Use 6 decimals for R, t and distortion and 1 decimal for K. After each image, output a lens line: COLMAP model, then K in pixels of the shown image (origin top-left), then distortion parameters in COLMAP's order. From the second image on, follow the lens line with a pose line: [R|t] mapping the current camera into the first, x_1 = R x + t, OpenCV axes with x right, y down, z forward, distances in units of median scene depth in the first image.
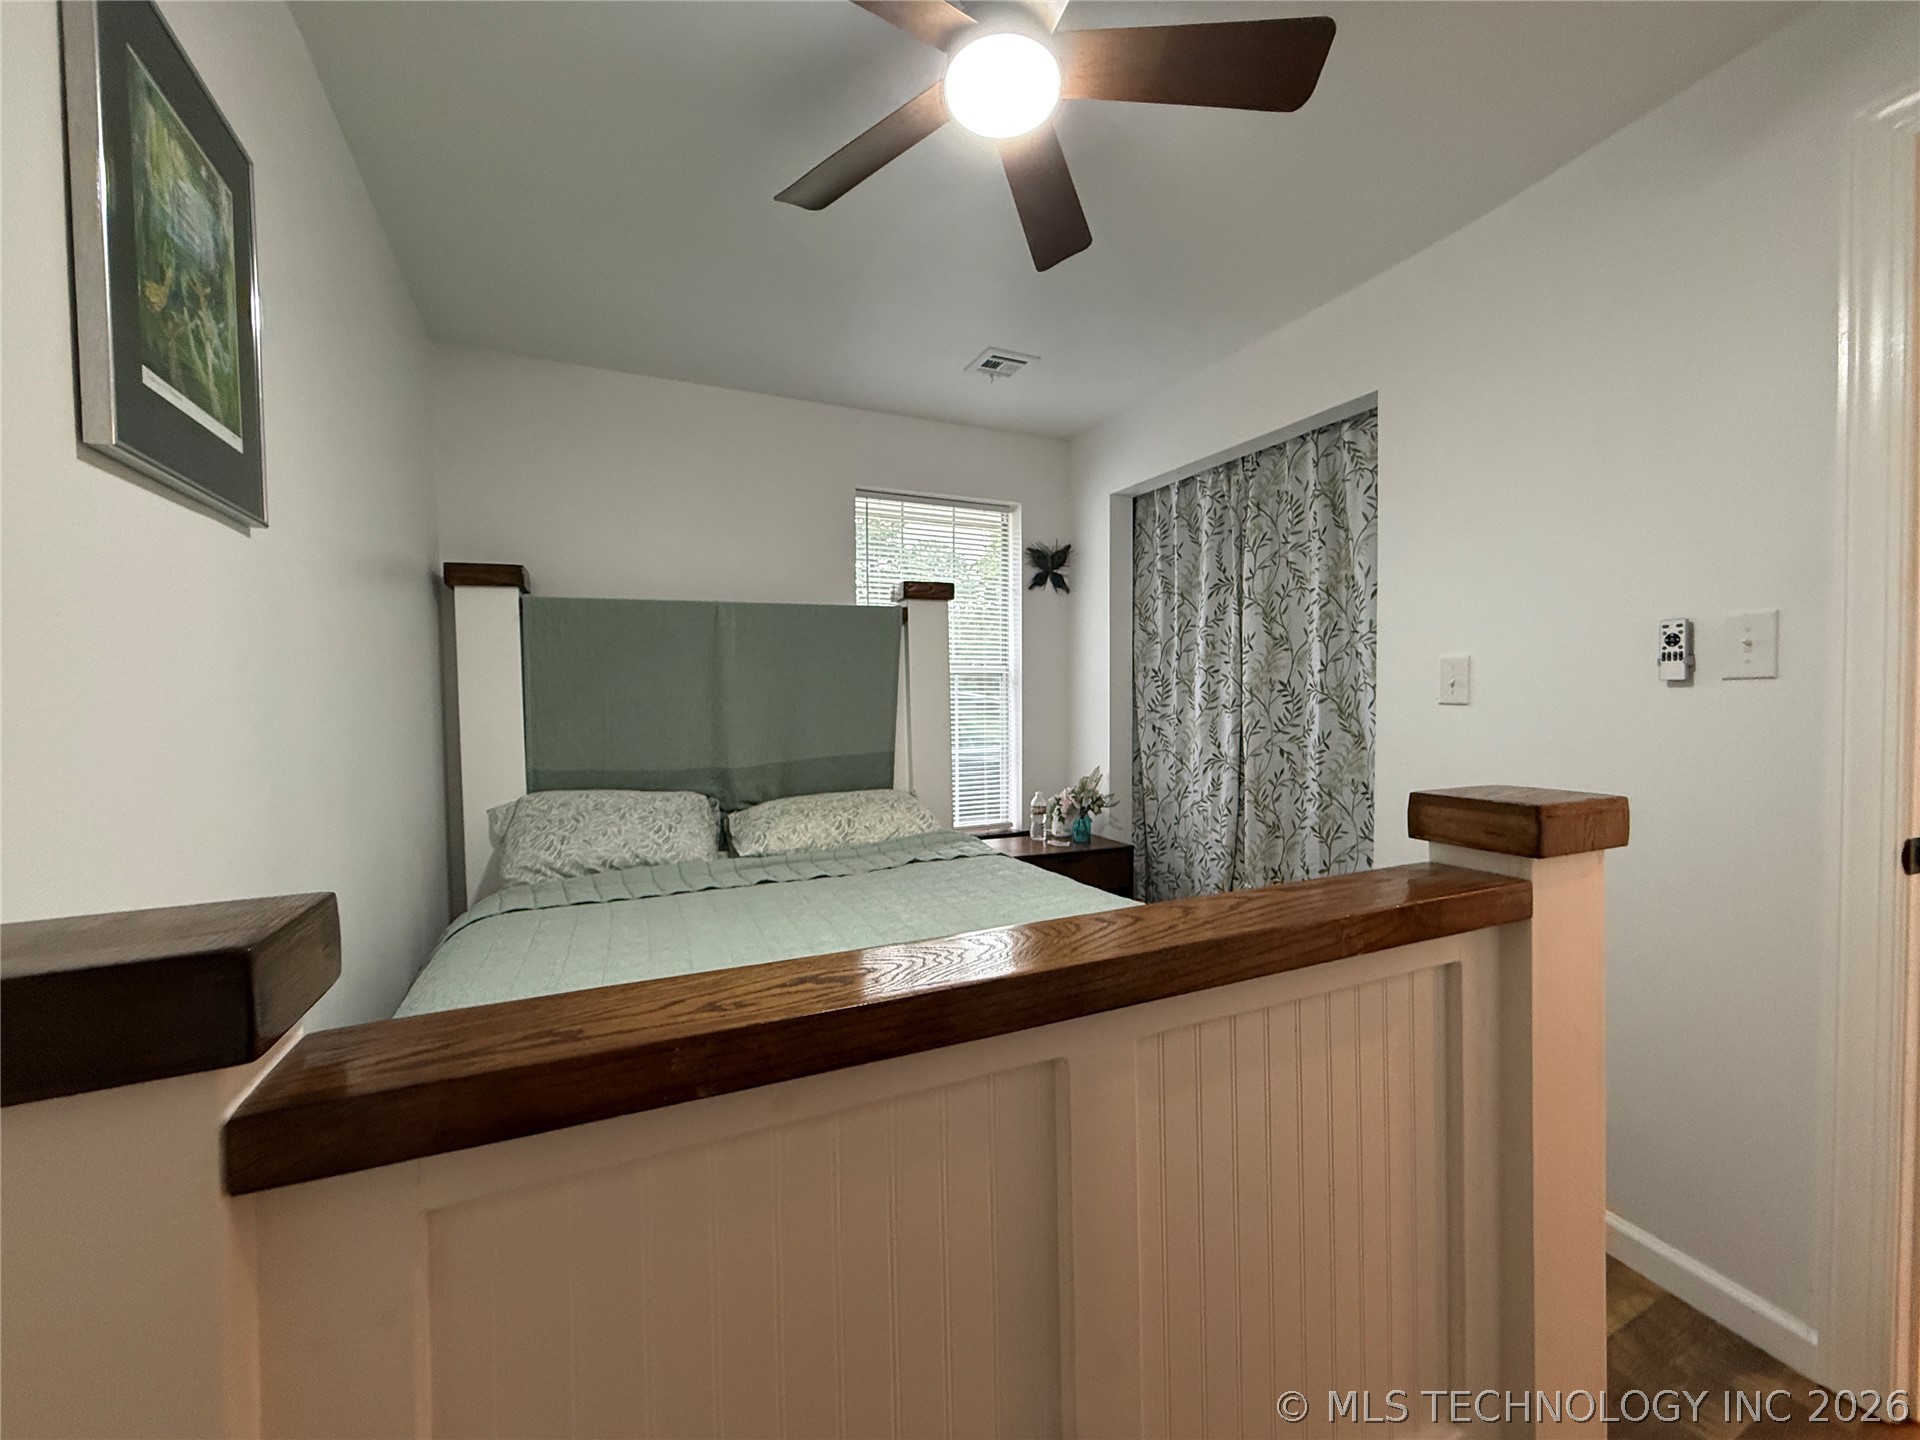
lens RADIAL K [[755.2, 0, 951.2], [0, 755.2, 718.2], [0, 0, 1]] dist [0.007735, -0.000129]
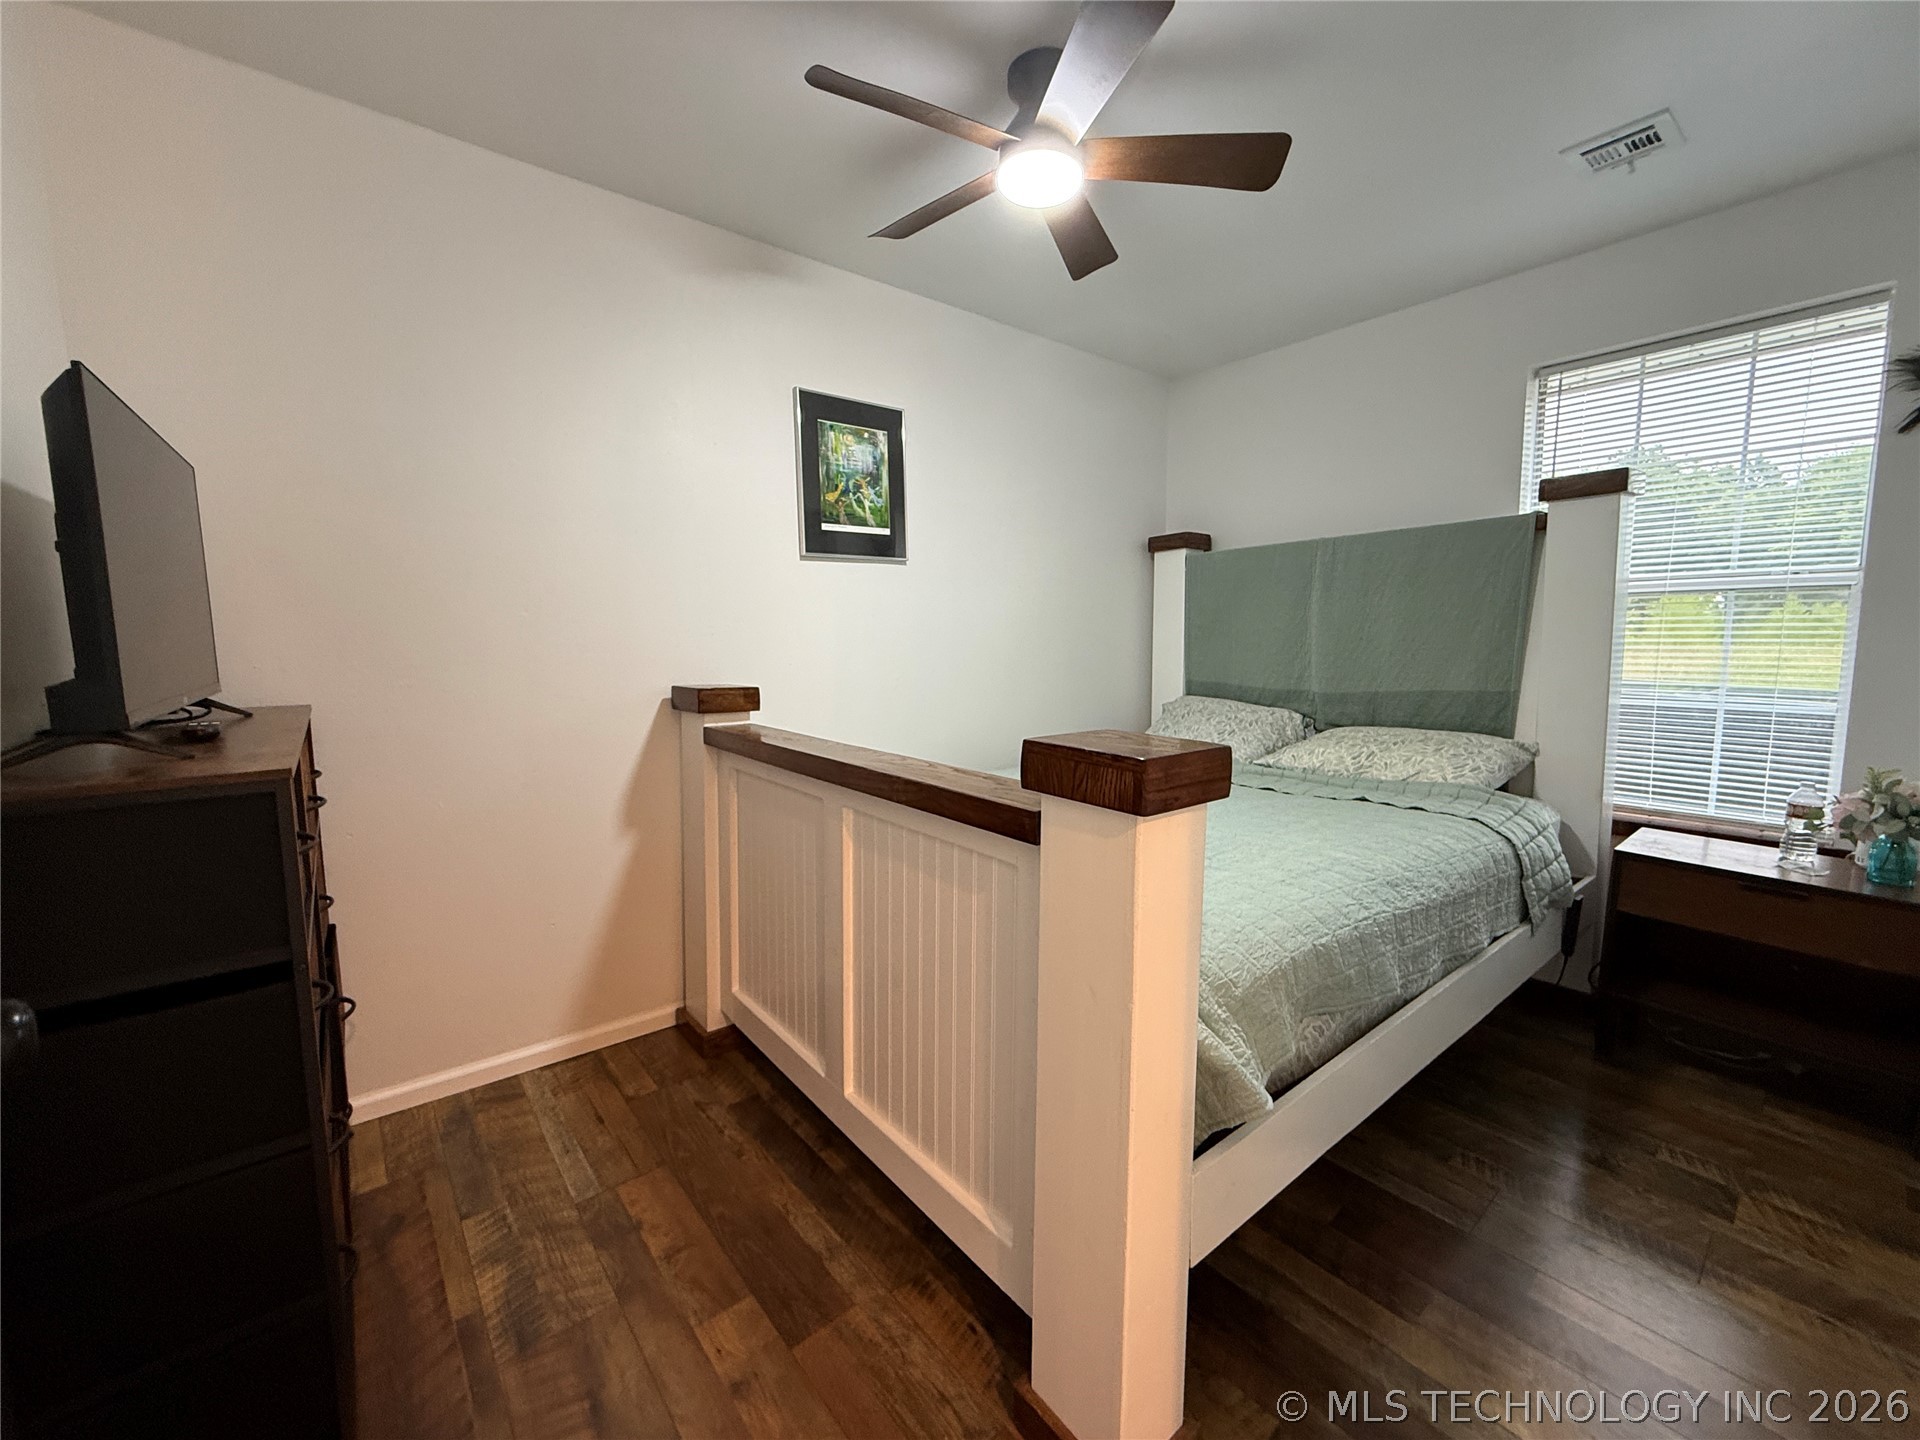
lens RADIAL K [[755.2, 0, 951.2], [0, 755.2, 718.2], [0, 0, 1]] dist [0.007735, -0.000129]
pose [[0.256456, 0.116198, -0.959546, 0.666074], [-0.021567, 0.993188, 0.114508, -0.011221], [0.966315, -0.008672, 0.257215, 0.218046]]
